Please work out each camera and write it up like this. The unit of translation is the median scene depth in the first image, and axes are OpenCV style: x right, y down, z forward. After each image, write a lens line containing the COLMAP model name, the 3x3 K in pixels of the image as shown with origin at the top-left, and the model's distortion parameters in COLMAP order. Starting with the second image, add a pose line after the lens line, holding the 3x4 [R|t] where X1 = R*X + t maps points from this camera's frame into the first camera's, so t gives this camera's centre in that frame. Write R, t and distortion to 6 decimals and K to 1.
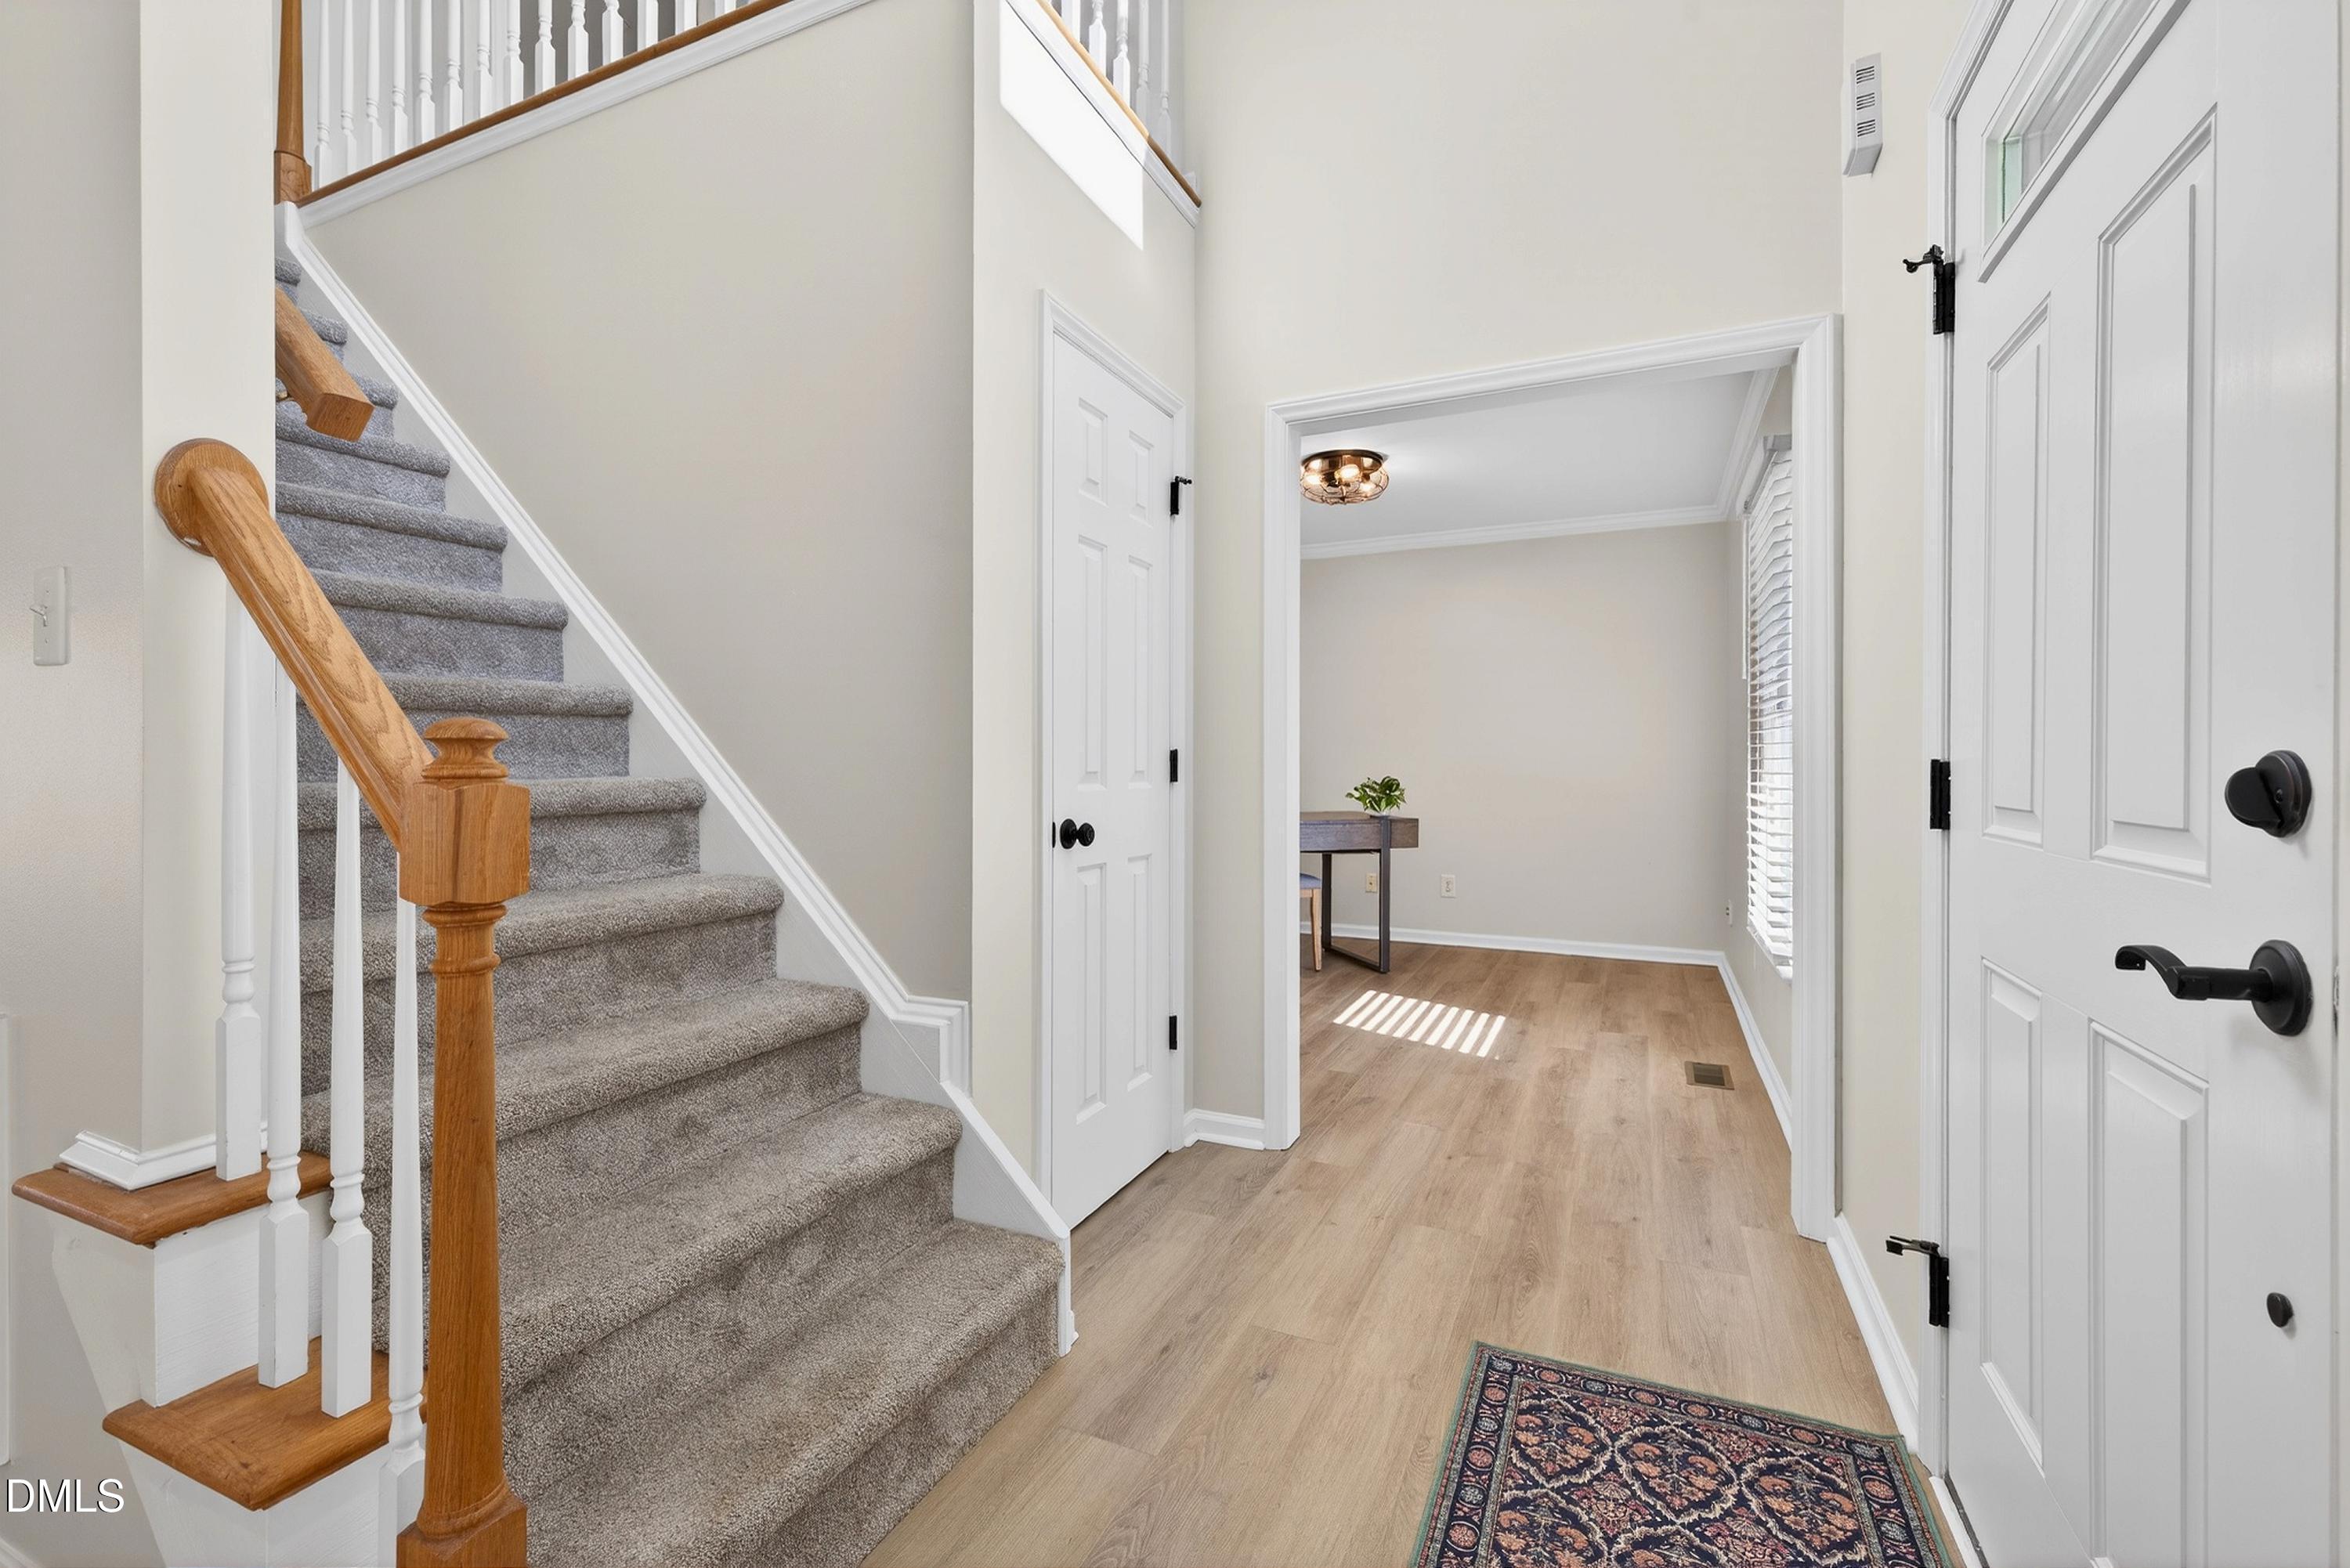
lens RADIAL K [[1012.0, 0, 1168.9], [0, 1012.0, 776.6], [0, 0, 1]] dist [0.016450, 0.000626]
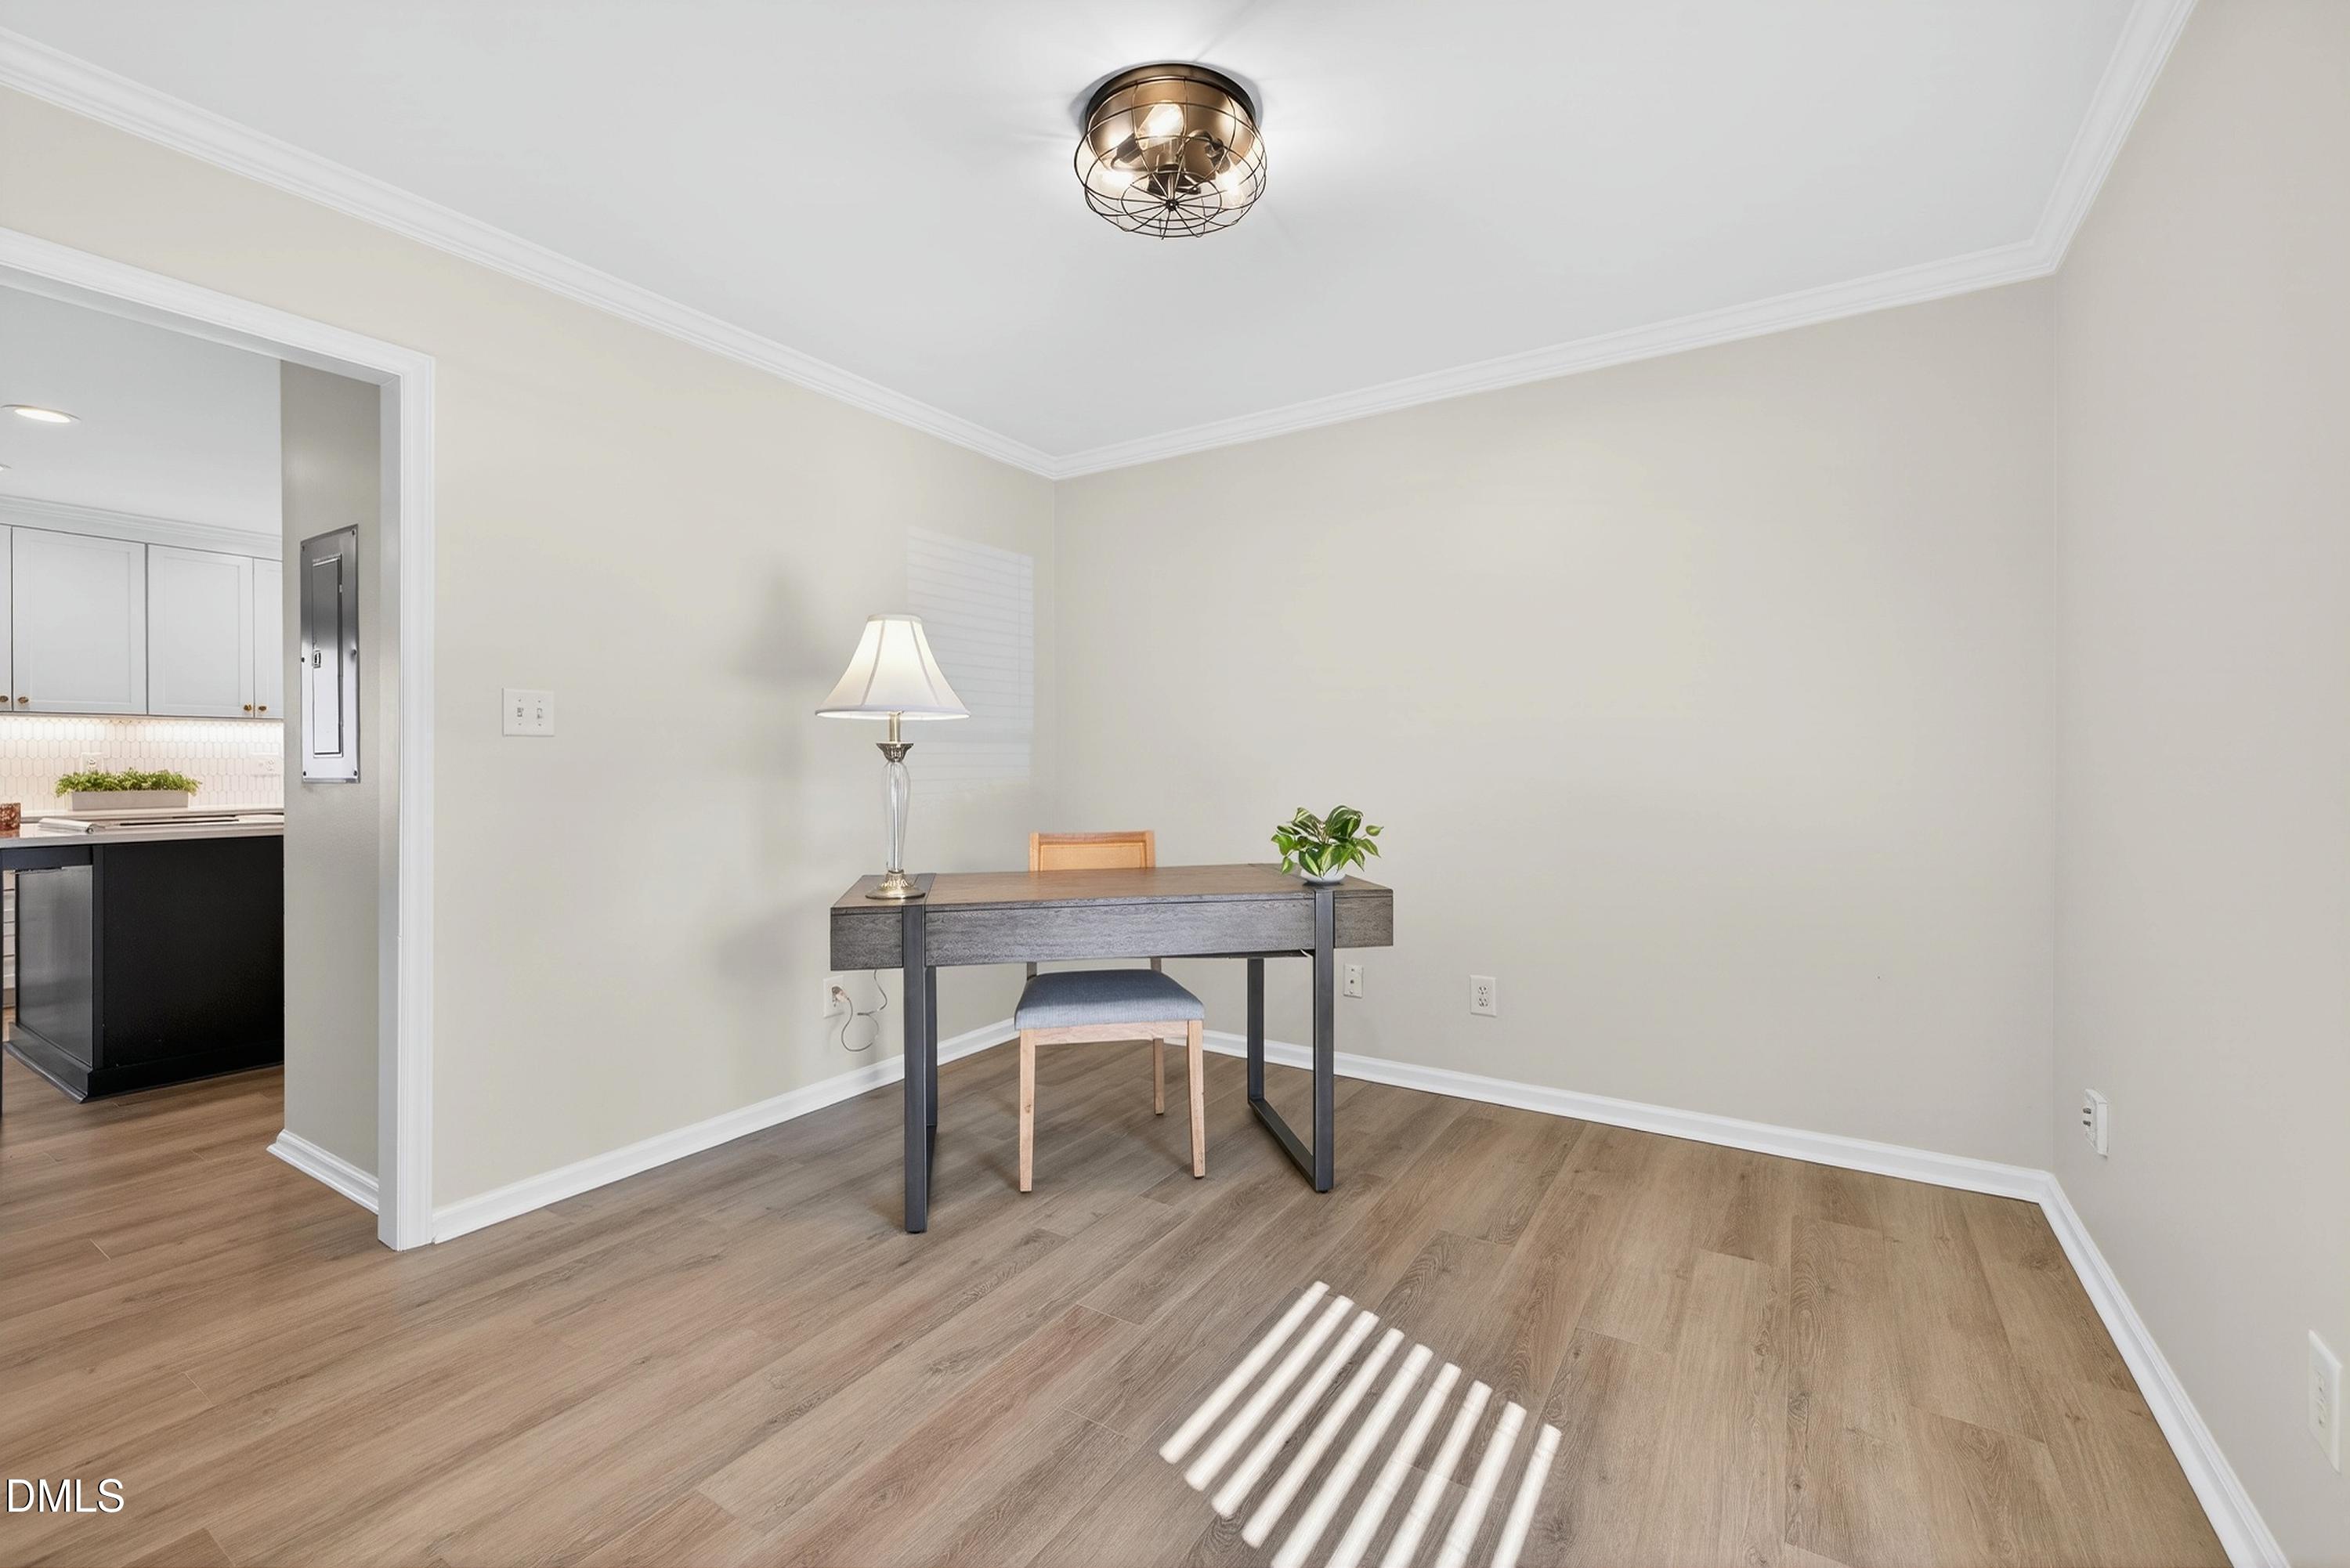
lens RADIAL K [[1012.0, 0, 1168.9], [0, 1012.0, 776.6], [0, 0, 1]] dist [0.016450, 0.000626]
pose [[0.991927, -0.001441, -0.126800, 0.197857], [0.001678, 0.999997, 0.001759, -0.016123], [0.126798, -0.001958, 0.991927, 0.477196]]
